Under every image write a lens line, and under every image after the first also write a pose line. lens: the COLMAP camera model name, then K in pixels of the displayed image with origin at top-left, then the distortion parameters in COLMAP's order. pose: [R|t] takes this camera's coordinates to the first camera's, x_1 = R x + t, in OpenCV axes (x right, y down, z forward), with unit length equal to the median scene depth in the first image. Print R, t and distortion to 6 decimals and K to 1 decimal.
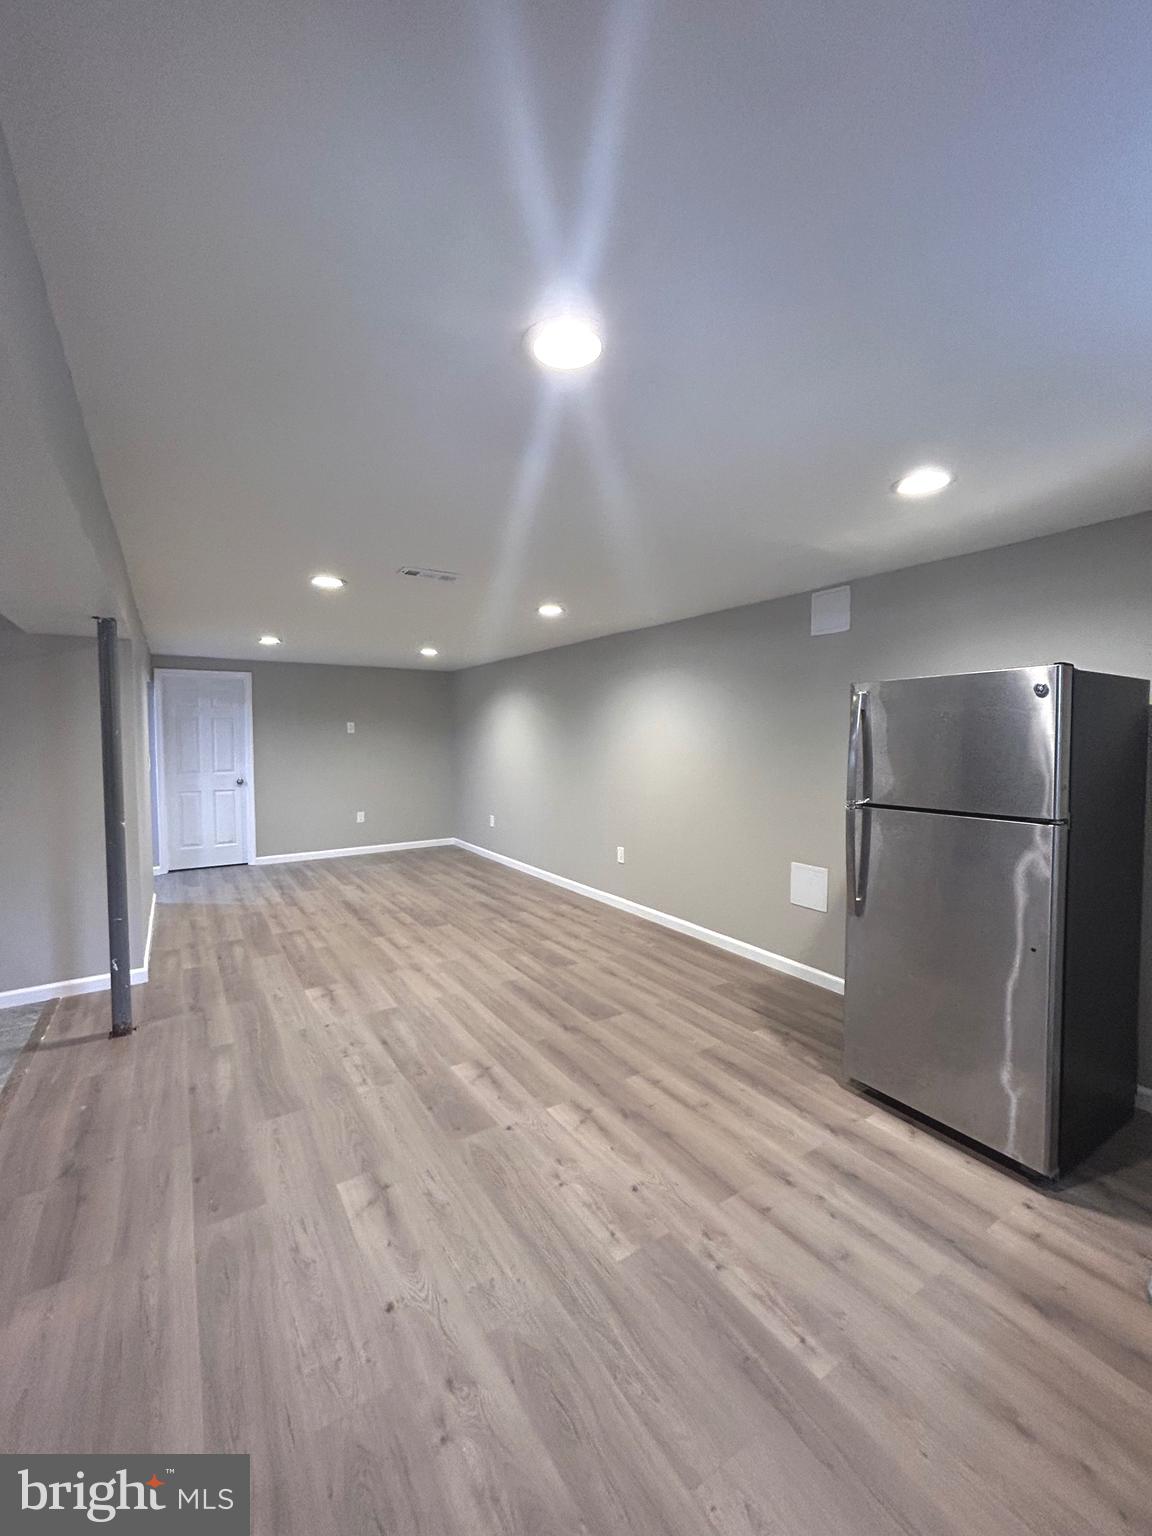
lens RADIAL K [[623.0, 0, 570.4], [0, 623.0, 762.8], [0, 0, 1]] dist [0.001275, 0.000416]
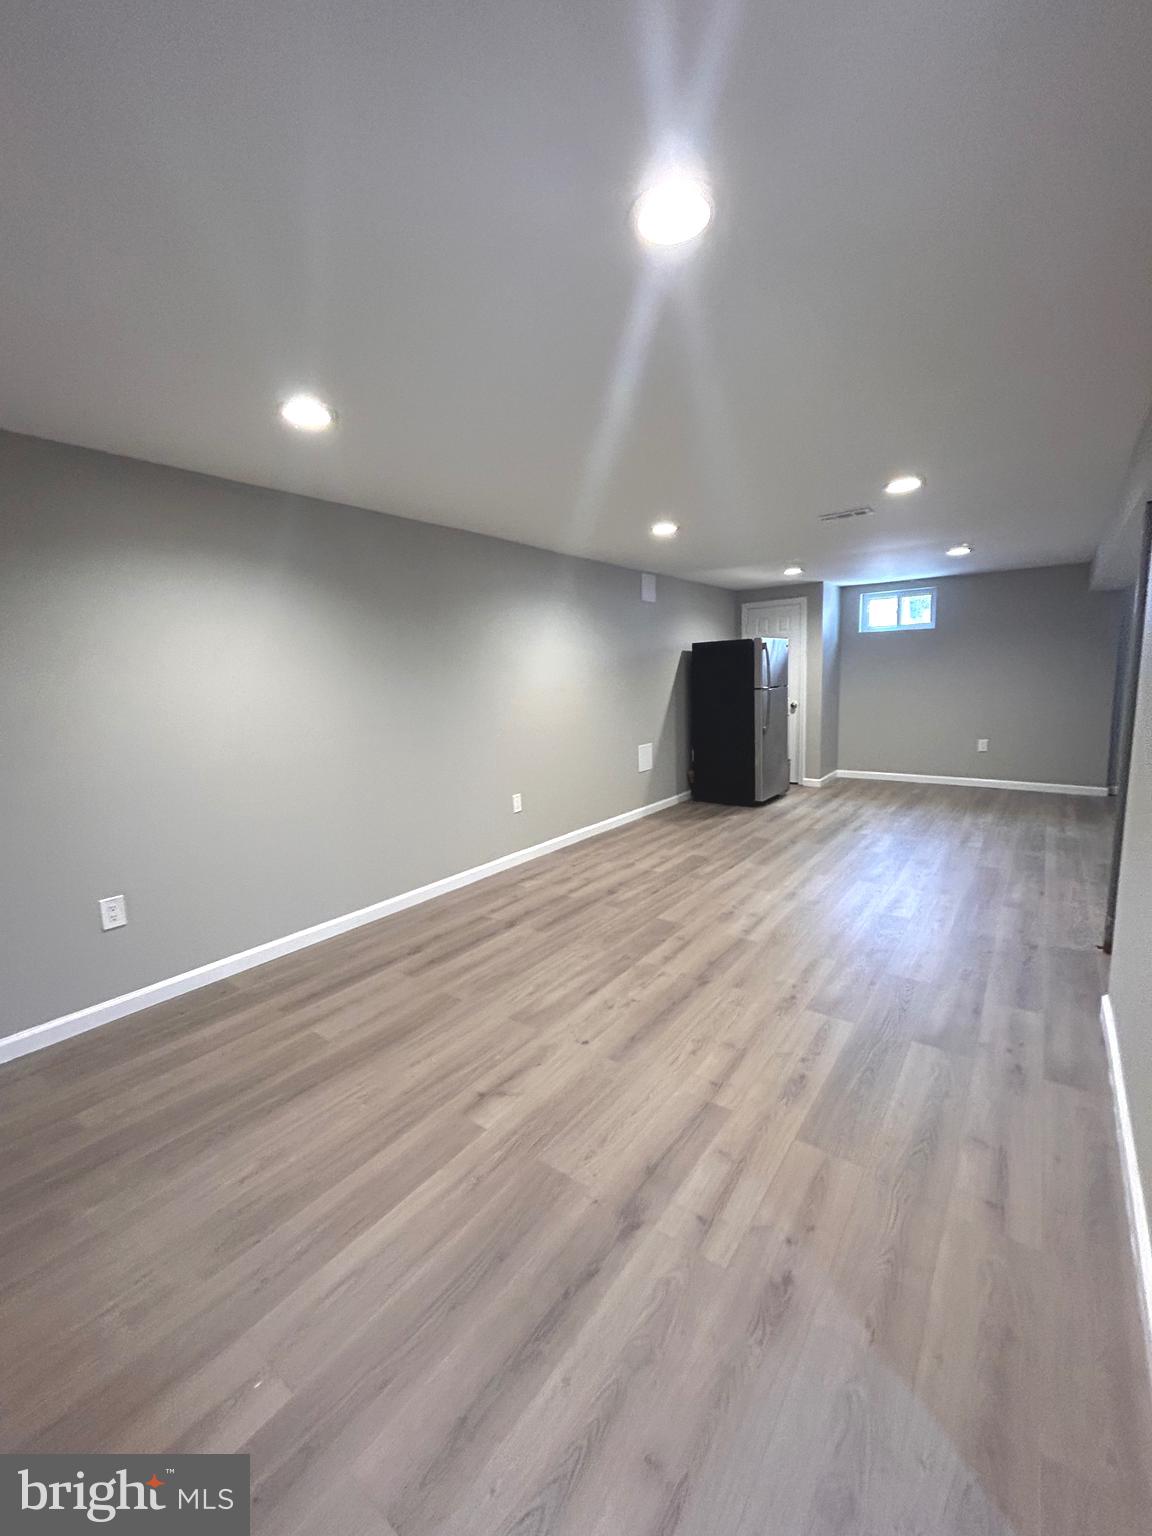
lens RADIAL K [[623.0, 0, 569.5], [0, 623.0, 773.7], [0, 0, 1]] dist [0.001275, 0.000416]
pose [[-0.346177, -0.134721, 0.928446, -0.949510], [0.070292, 0.983130, 0.168864, -0.046660], [-0.935532, 0.123719, -0.330867, 1.528110]]
